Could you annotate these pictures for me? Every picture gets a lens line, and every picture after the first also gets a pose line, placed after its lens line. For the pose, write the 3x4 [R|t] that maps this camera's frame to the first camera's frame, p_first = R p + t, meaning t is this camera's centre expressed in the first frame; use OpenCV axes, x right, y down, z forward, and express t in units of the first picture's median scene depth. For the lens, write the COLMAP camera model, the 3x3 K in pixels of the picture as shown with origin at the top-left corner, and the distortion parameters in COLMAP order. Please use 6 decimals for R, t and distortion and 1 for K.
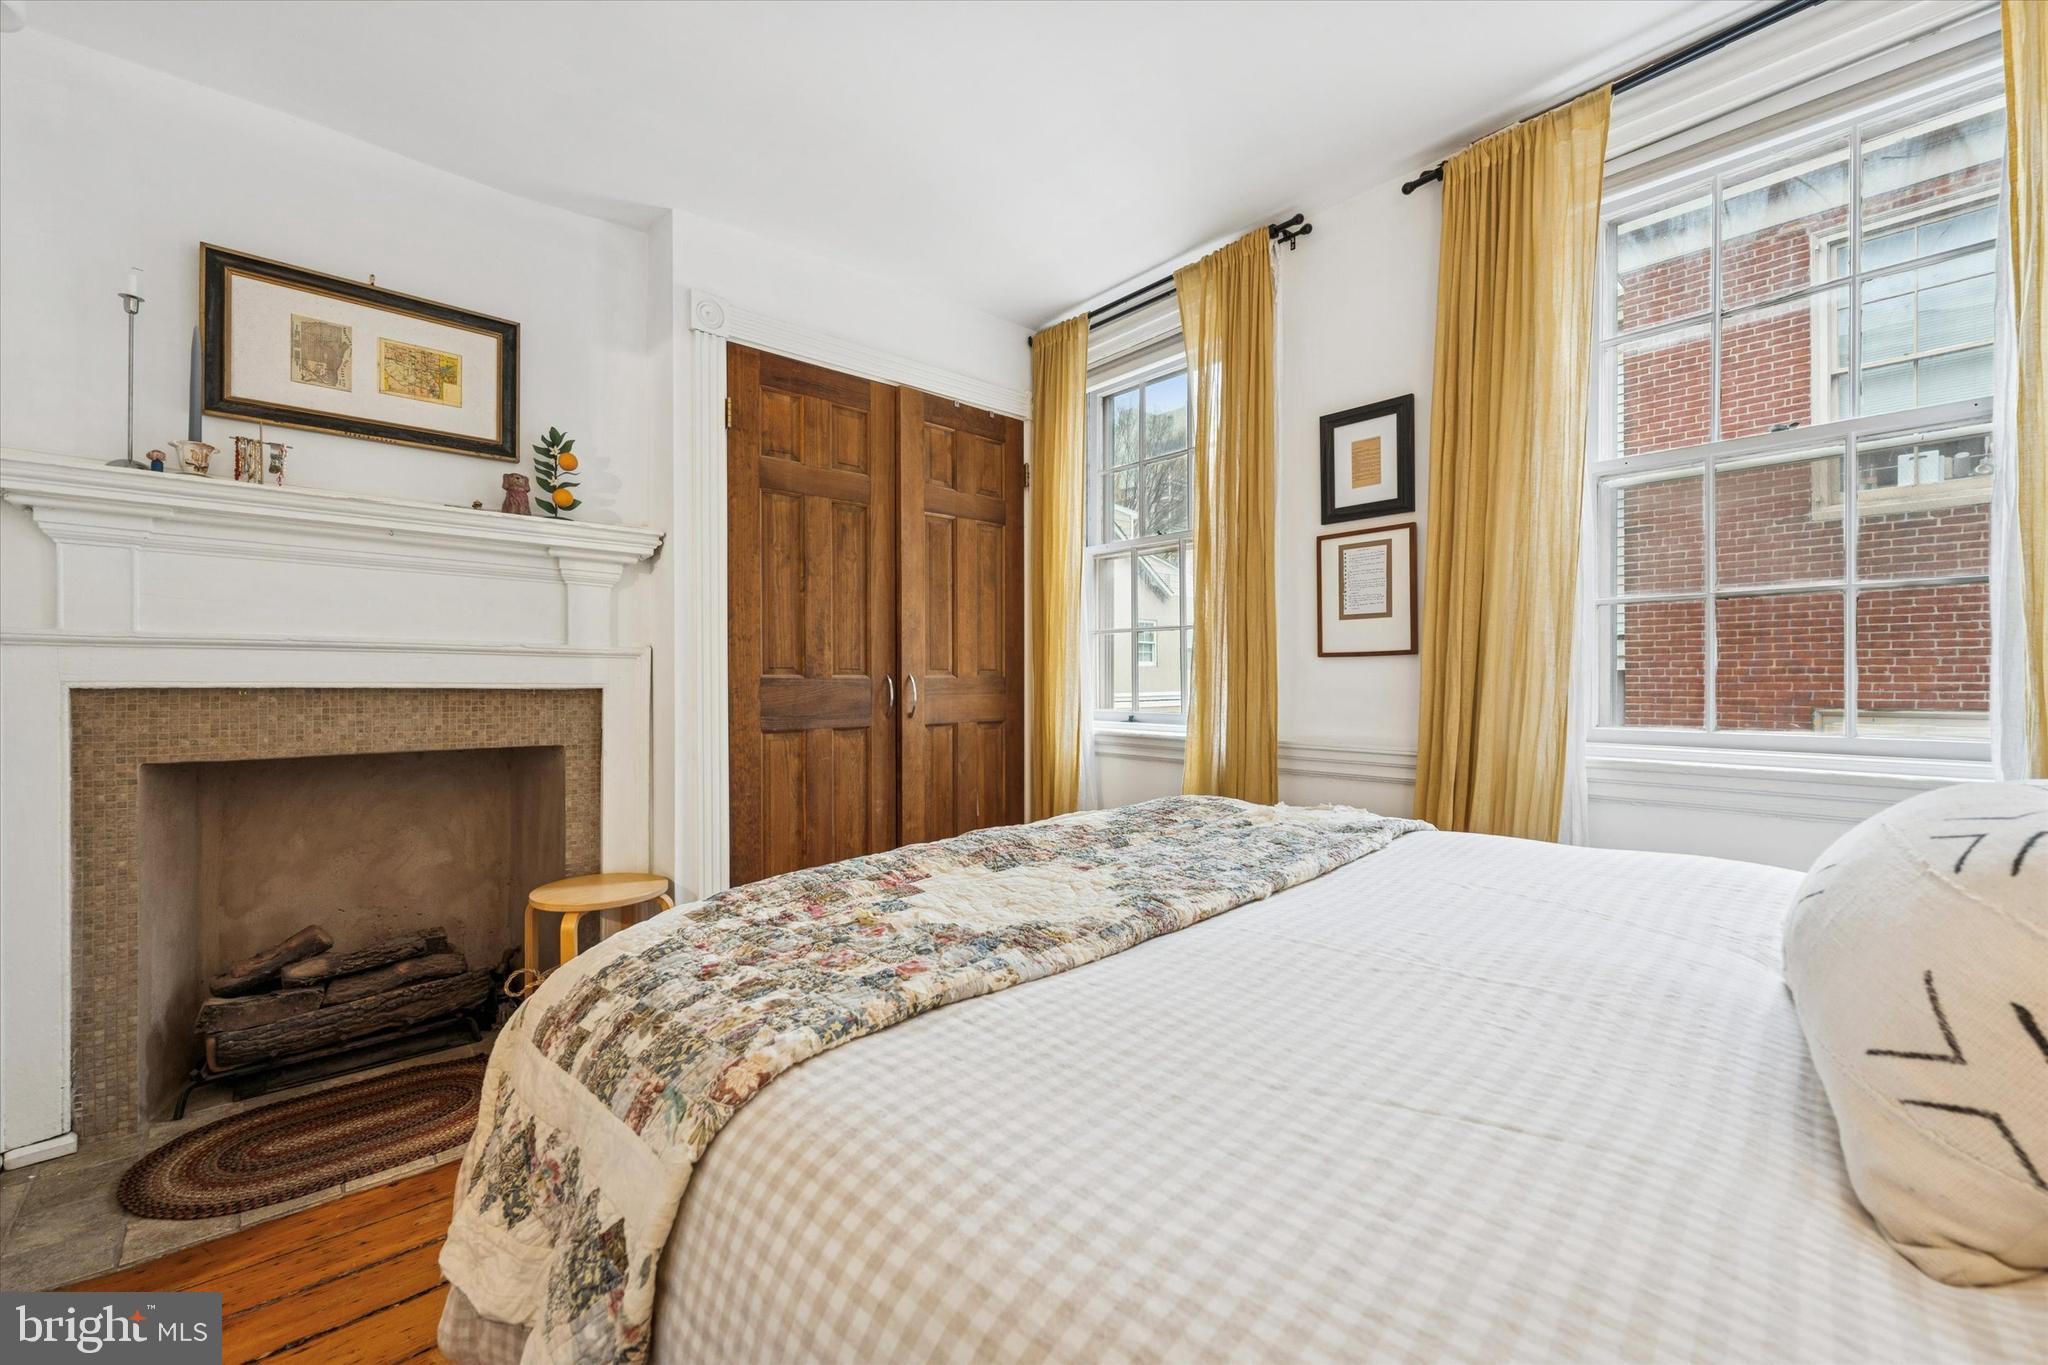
lens RADIAL K [[841.5, 0, 1034.8], [0, 841.5, 690.4], [0, 0, 1]] dist [-0.000314, -0.000620]
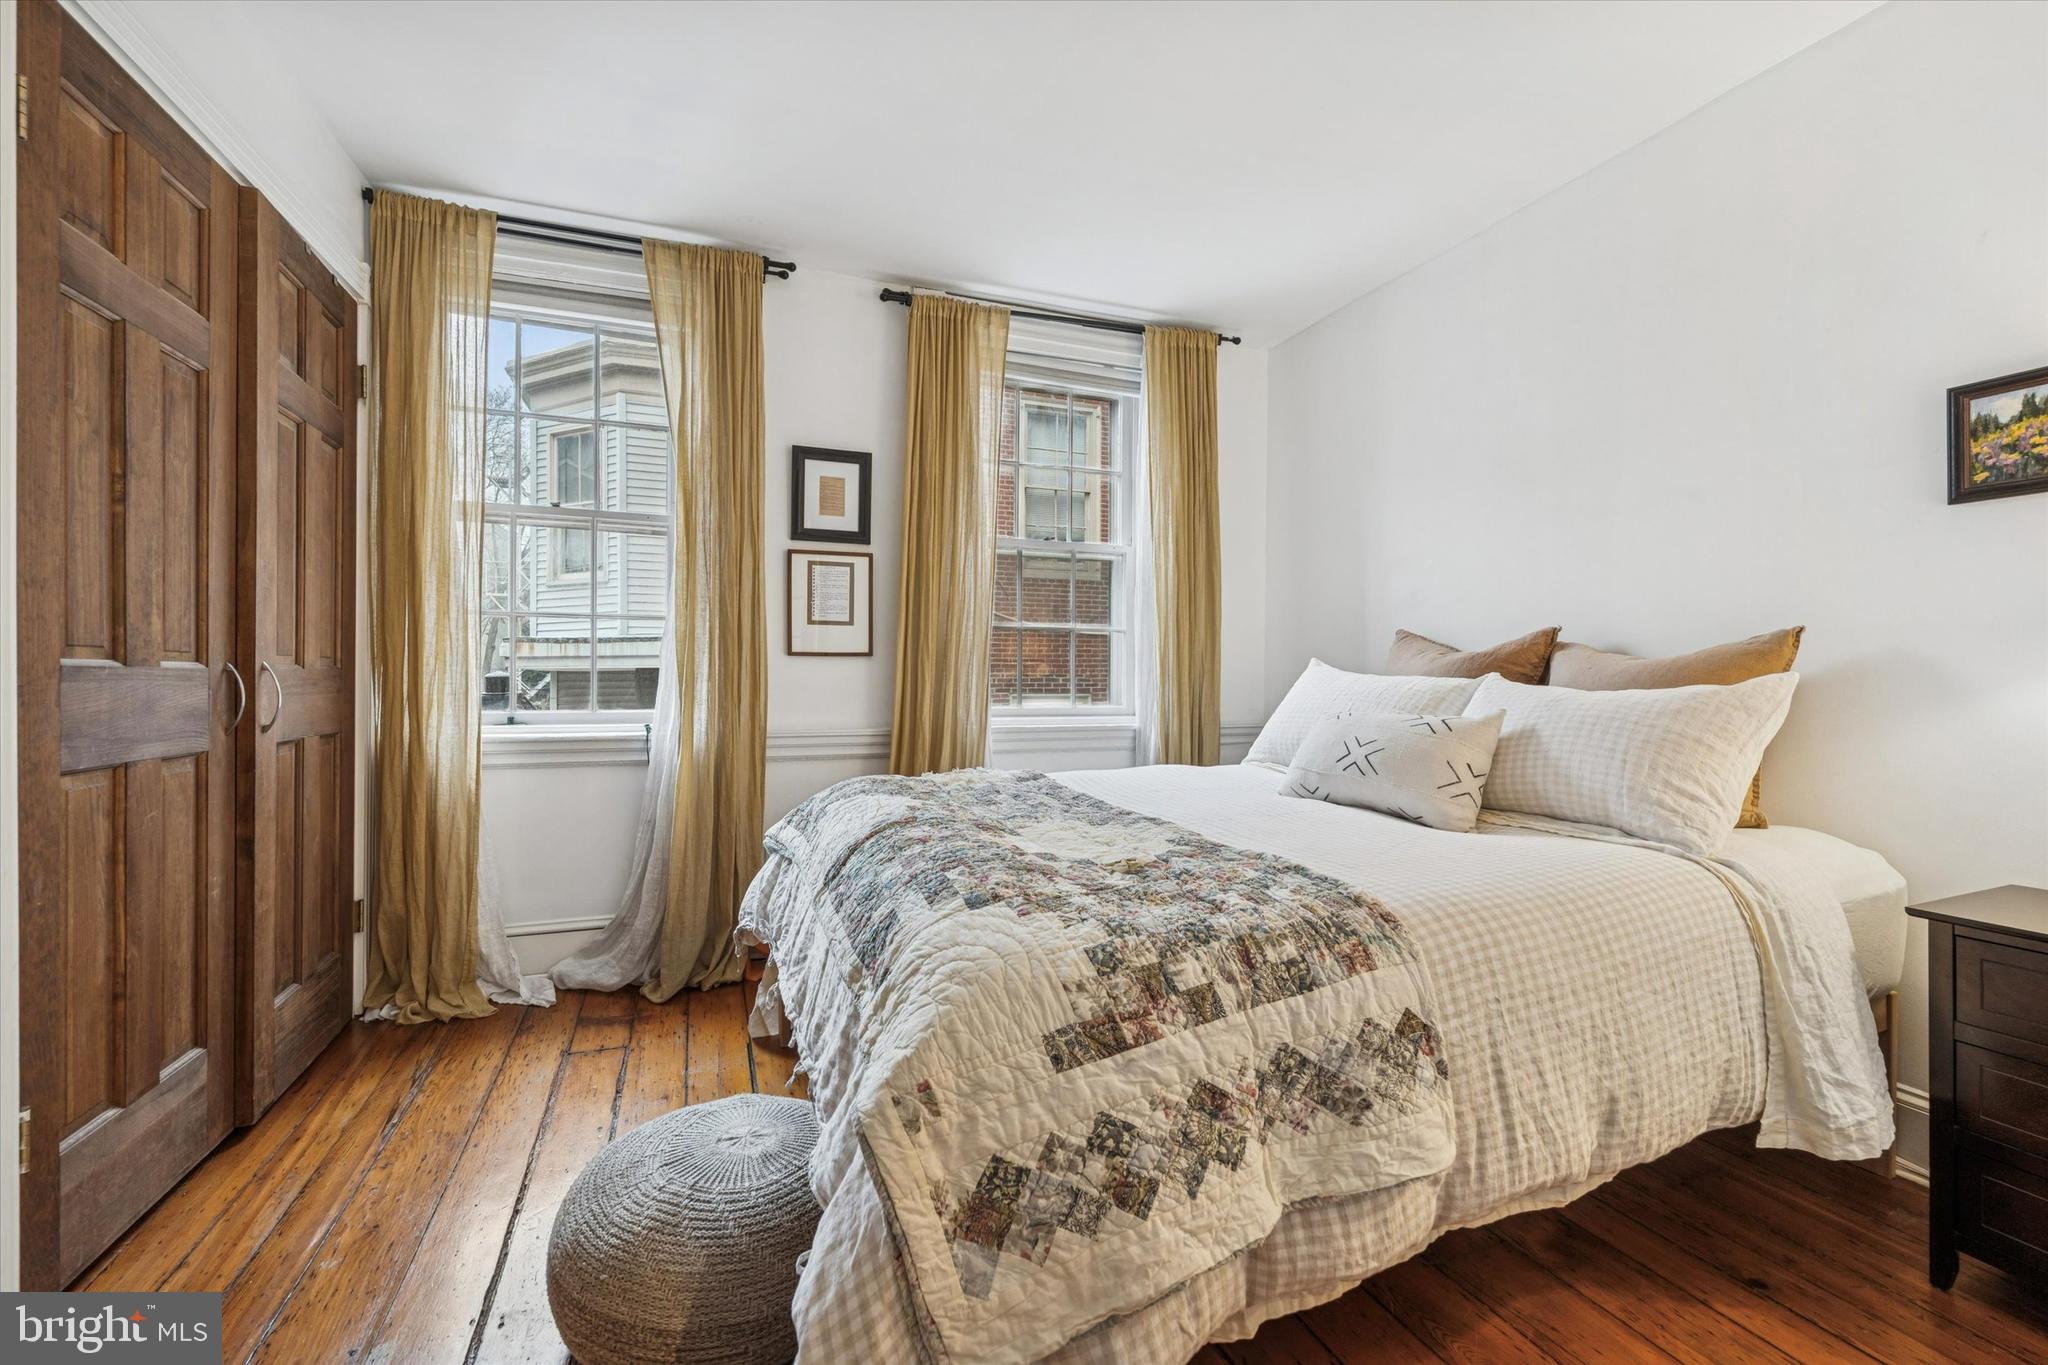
lens RADIAL K [[841.5, 0, 1017.8], [0, 841.5, 683.4], [0, 0, 1]] dist [-0.000314, -0.000620]
pose [[0.358329, -0.002404, 0.933592, -0.722483], [0.003752, 0.999992, 0.001135, -0.002730], [-0.933588, 0.003097, 0.358335, 0.360809]]
